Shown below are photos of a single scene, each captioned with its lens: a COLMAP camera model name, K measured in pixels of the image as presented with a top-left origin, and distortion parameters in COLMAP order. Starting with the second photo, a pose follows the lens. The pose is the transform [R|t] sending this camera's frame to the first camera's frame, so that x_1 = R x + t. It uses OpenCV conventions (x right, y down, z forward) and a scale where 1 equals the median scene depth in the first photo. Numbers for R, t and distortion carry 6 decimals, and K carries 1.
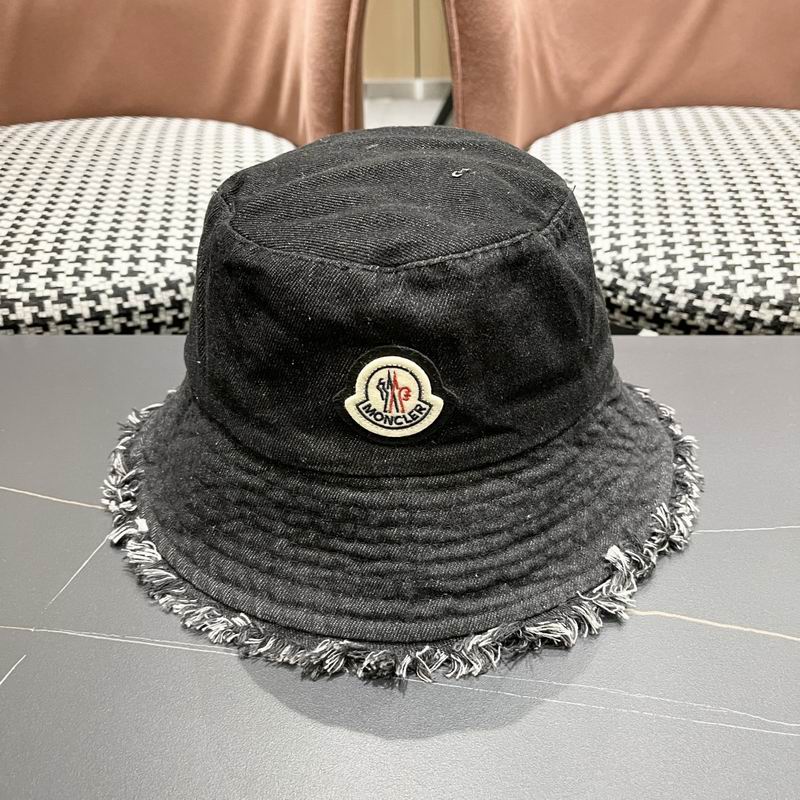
lens RADIAL K [[841.6, 0, 398.1], [0, 841.6, 404.0], [0, 0, 1]] dist [0.012948, 0.000000]
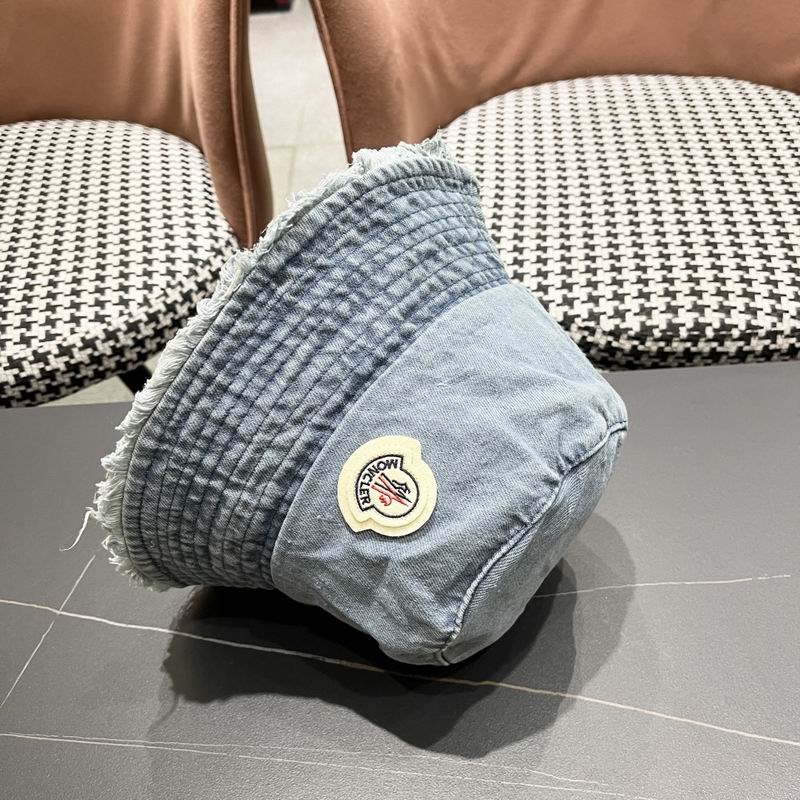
lens RADIAL K [[841.6, 0, 398.3], [0, 841.6, 410.0], [0, 0, 1]] dist [0.012948, 0.000000]
pose [[0.997187, -0.073822, 0.012994, 0.110428], [0.070574, 0.983069, 0.169098, -0.216566], [-0.025257, -0.167705, 0.985514, -0.094598]]
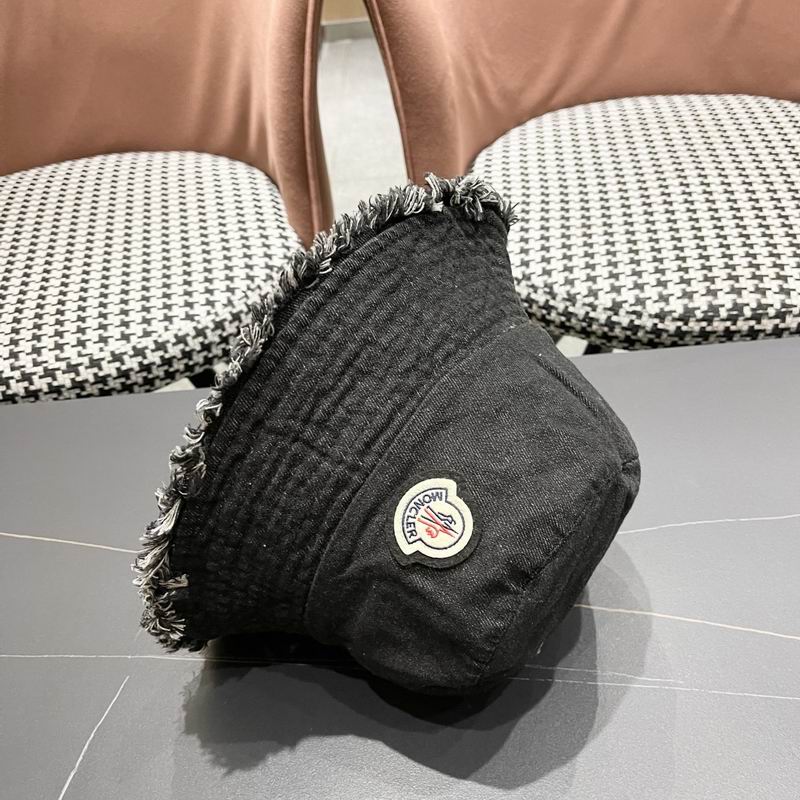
lens RADIAL K [[841.6, 0, 395.0], [0, 841.6, 411.1], [0, 0, 1]] dist [0.012948, 0.000000]
pose [[0.995488, -0.094710, -0.005821, 0.033812], [0.094752, 0.988876, 0.114654, -0.151974], [-0.005103, -0.114688, 0.993388, -0.209766]]
